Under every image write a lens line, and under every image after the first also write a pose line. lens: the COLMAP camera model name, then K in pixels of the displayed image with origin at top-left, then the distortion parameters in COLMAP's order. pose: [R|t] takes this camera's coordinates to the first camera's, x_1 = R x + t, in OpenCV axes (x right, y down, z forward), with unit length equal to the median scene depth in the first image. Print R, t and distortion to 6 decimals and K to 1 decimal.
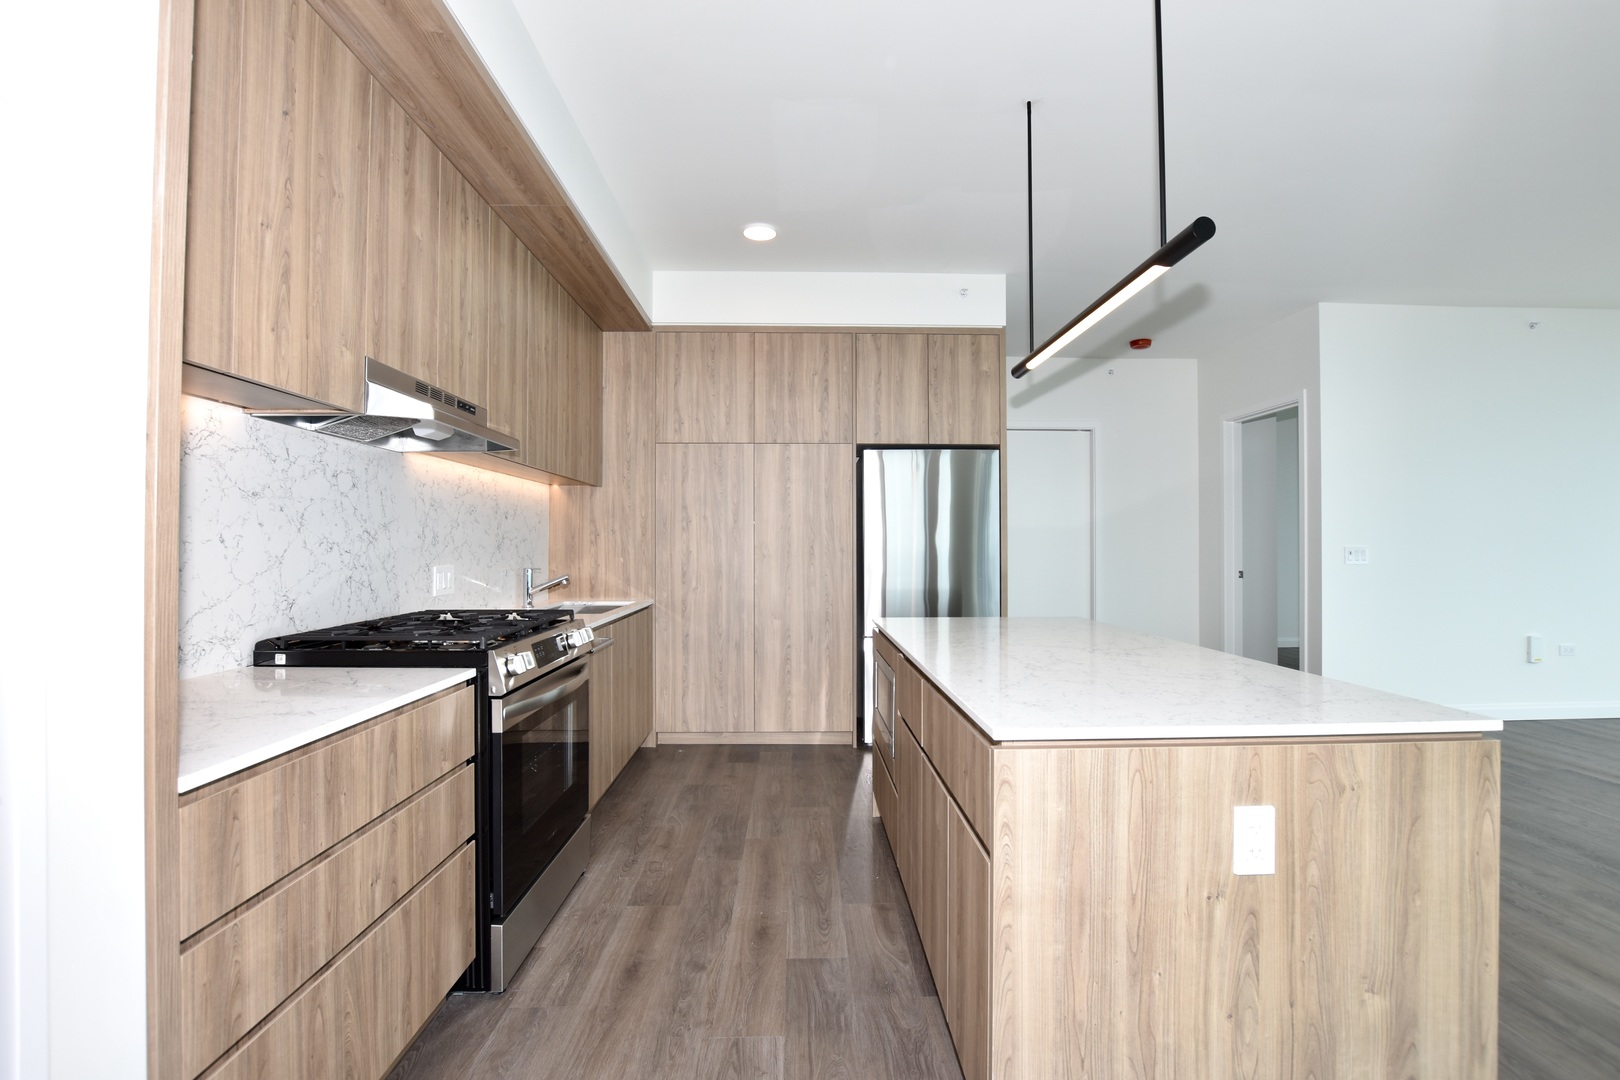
lens RADIAL K [[736.2, 0, 813.4], [0, 736.2, 538.6], [0, 0, 1]] dist [-0.038090, 0.005972]
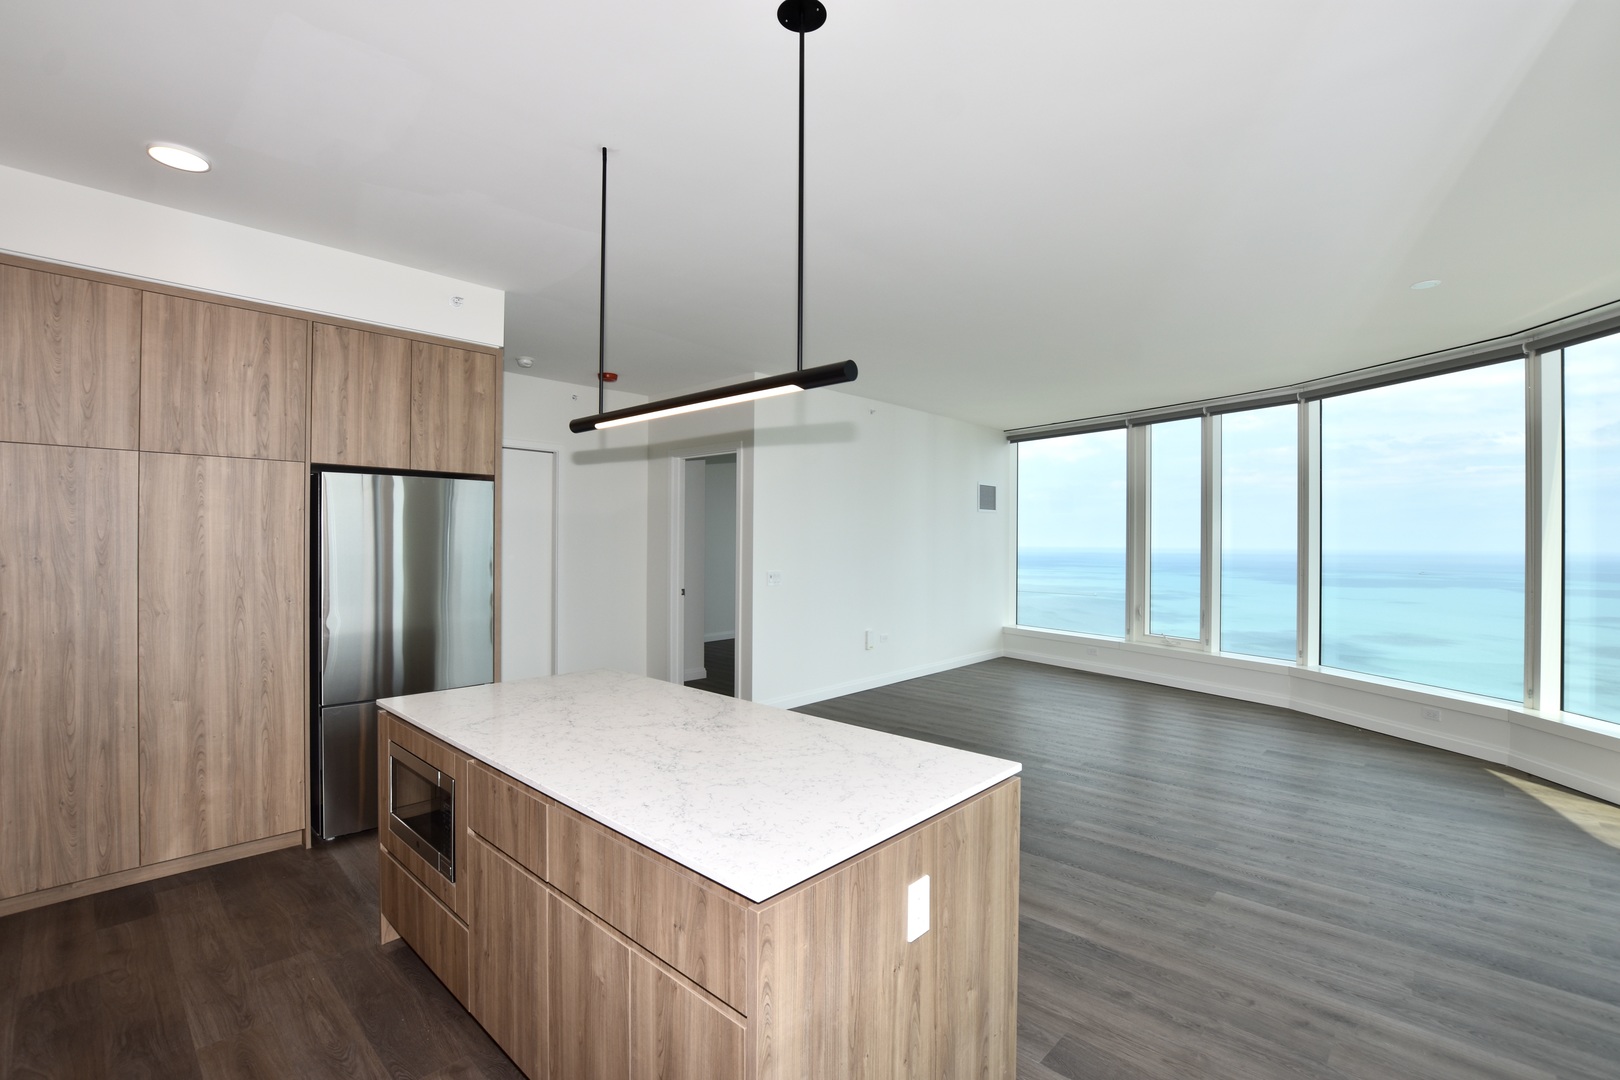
lens RADIAL K [[717.7, 0, 813.8], [0, 717.7, 539.2], [0, 0, 1]] dist [-0.035010, 0.004976]
pose [[0.697135, 0.005189, 0.716922, -0.108183], [-0.014008, 0.999882, 0.006385, -0.060294], [-0.716803, -0.014493, 0.697125, 0.090068]]
